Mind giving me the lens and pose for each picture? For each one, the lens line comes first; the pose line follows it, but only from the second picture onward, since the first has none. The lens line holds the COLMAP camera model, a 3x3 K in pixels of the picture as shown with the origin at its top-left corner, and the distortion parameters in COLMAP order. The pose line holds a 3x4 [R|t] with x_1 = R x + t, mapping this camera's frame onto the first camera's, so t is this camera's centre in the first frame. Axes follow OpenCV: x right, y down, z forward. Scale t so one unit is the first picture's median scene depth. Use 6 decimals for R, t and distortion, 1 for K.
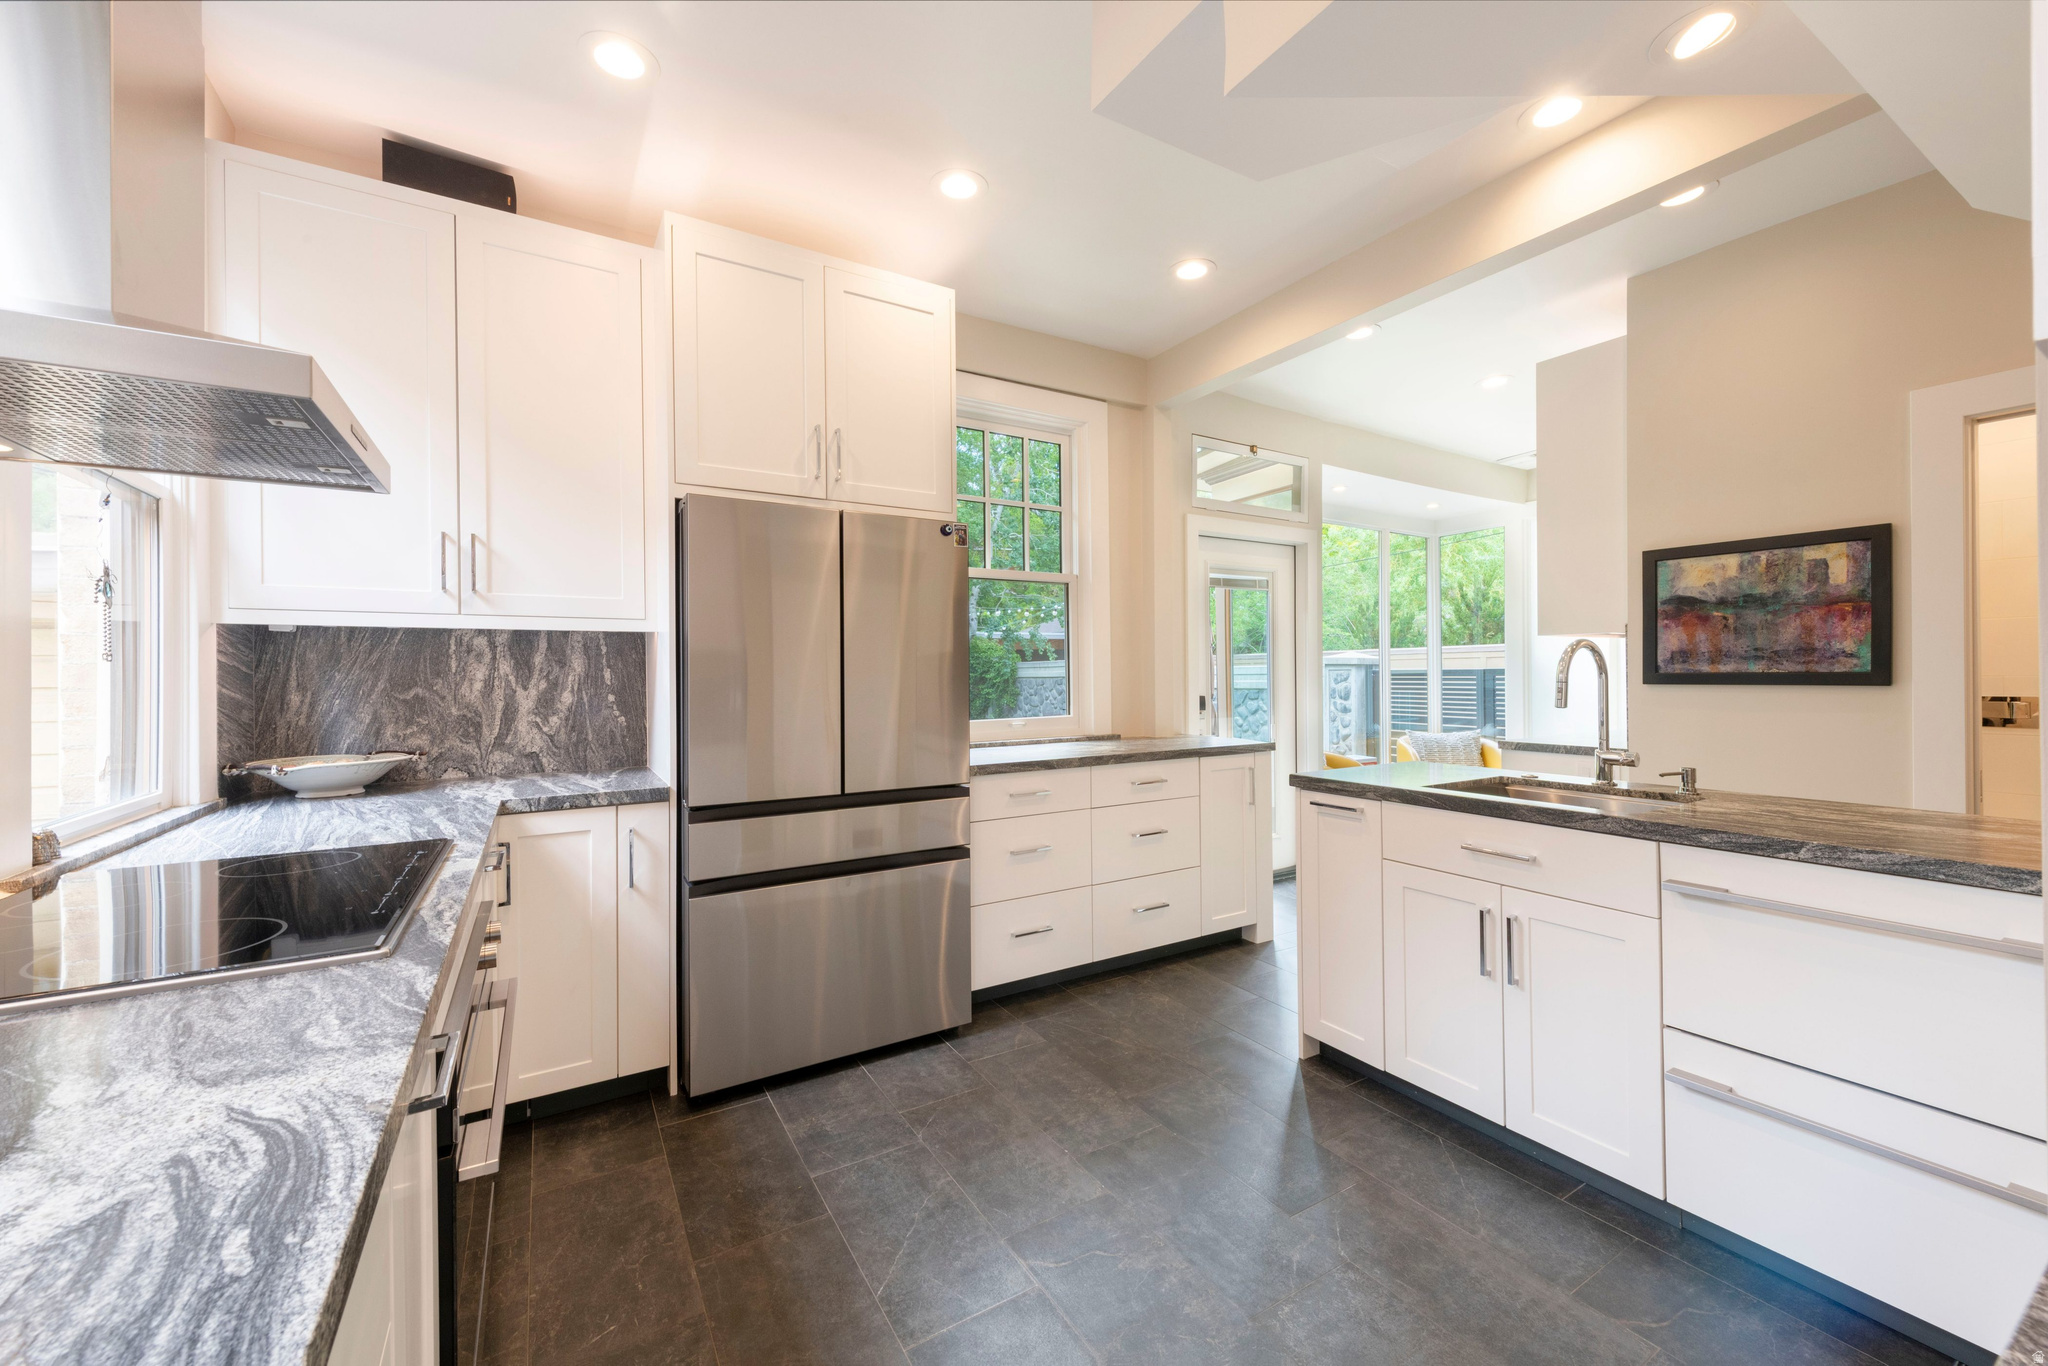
lens RADIAL K [[790.7, 0, 1024.0], [0, 790.7, 683.0], [0, 0, 1]] dist [0.008950, -0.000079]
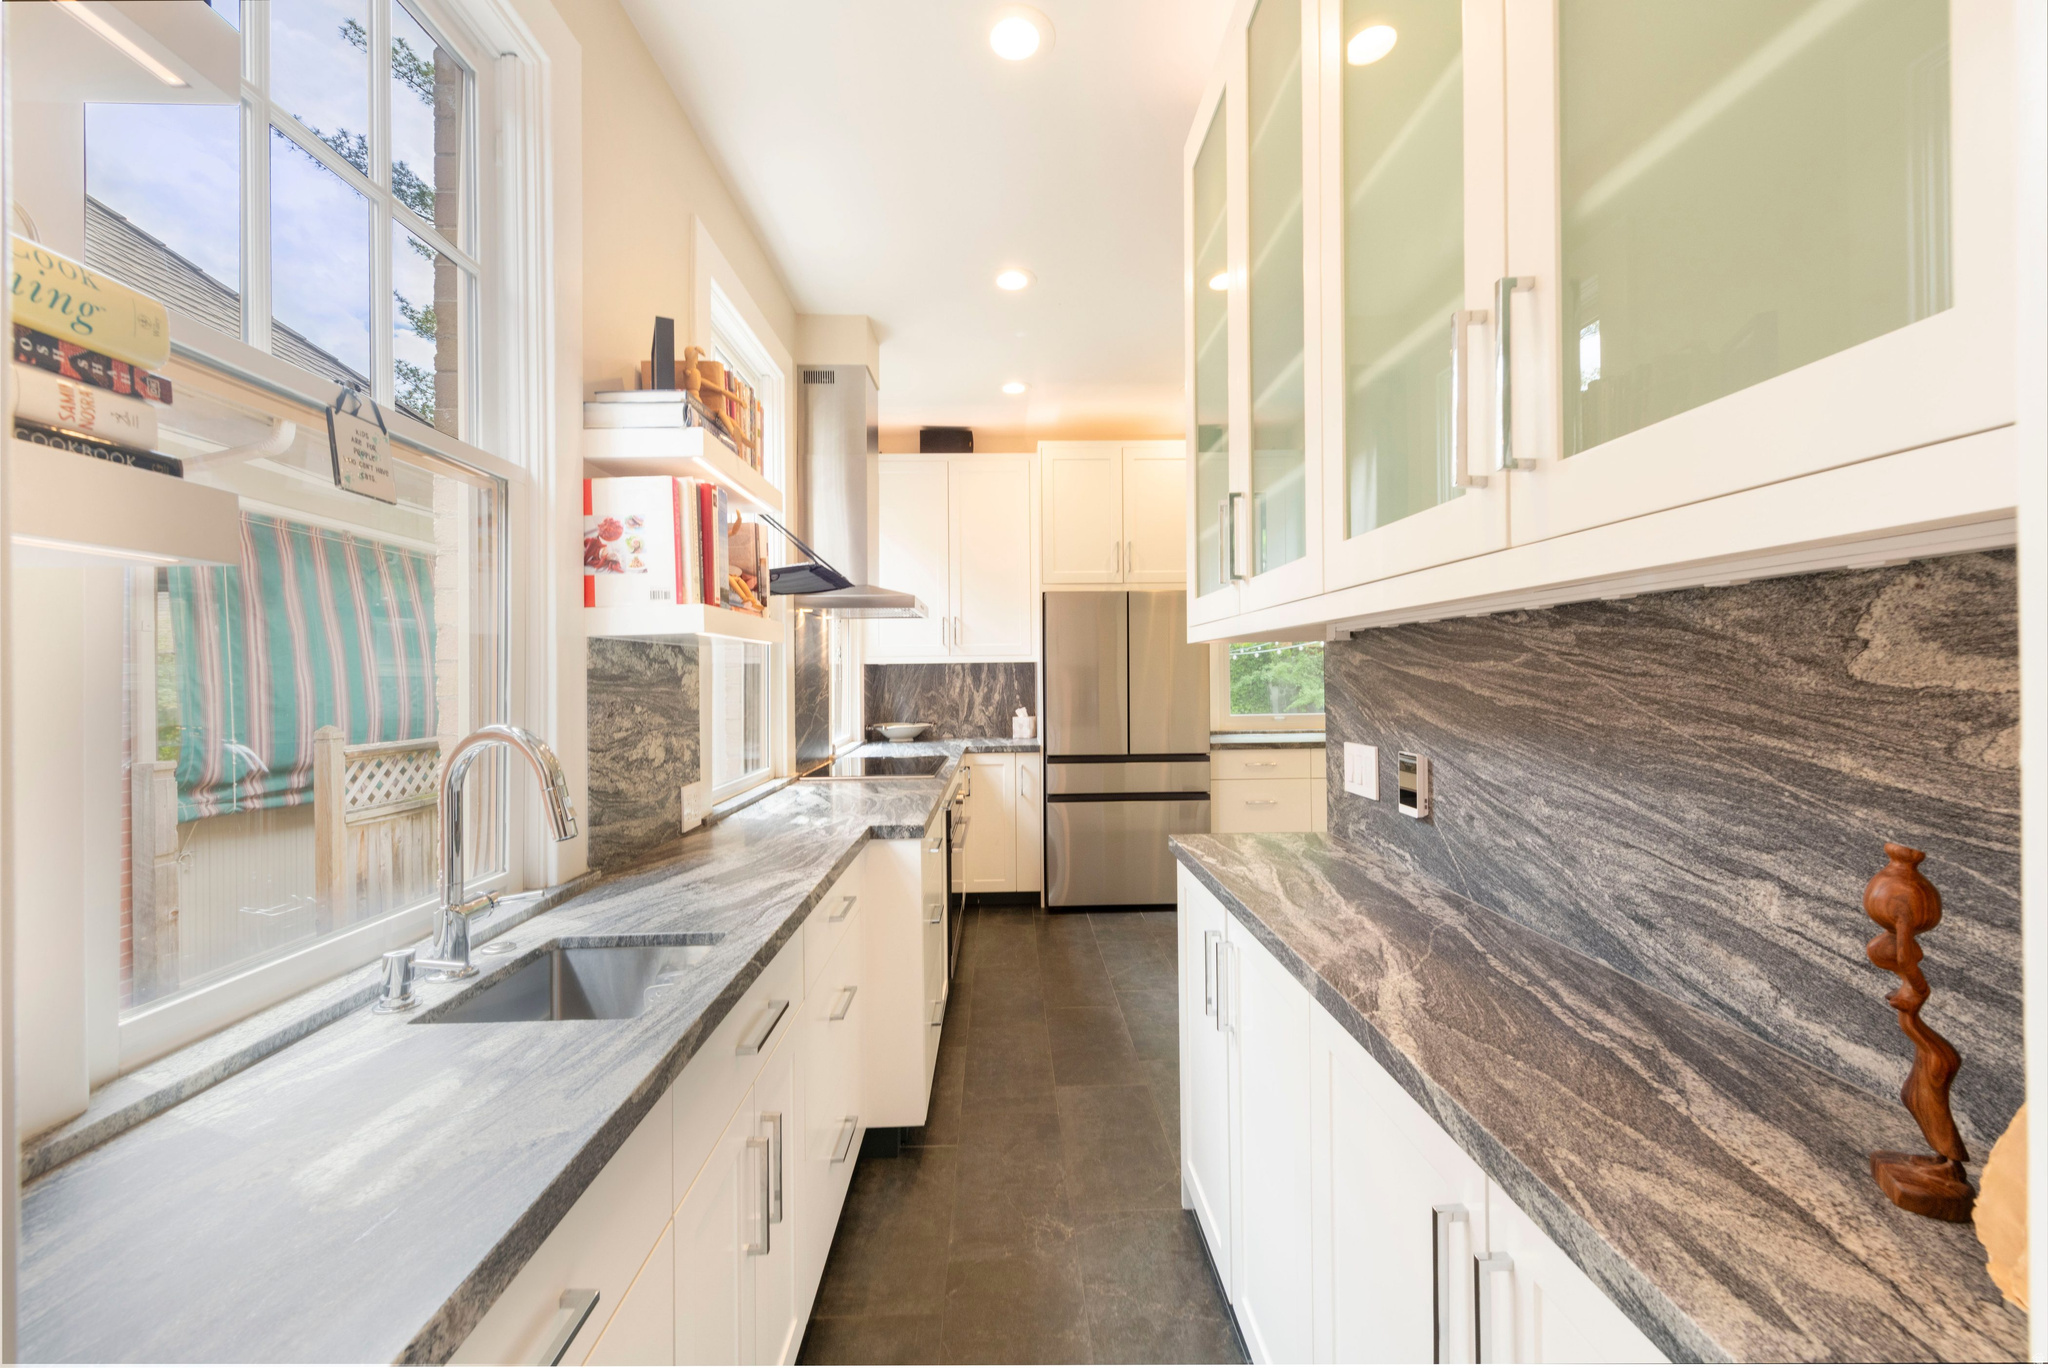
lens RADIAL K [[790.7, 0, 1024.0], [0, 790.7, 684.0], [0, 0, 1]] dist [0.008950, -0.000079]
pose [[0.867081, 0.003239, -0.498156, 0.461036], [0.001117, 0.999964, 0.008446, -0.030658], [0.498165, -0.007880, 0.867046, -0.657809]]
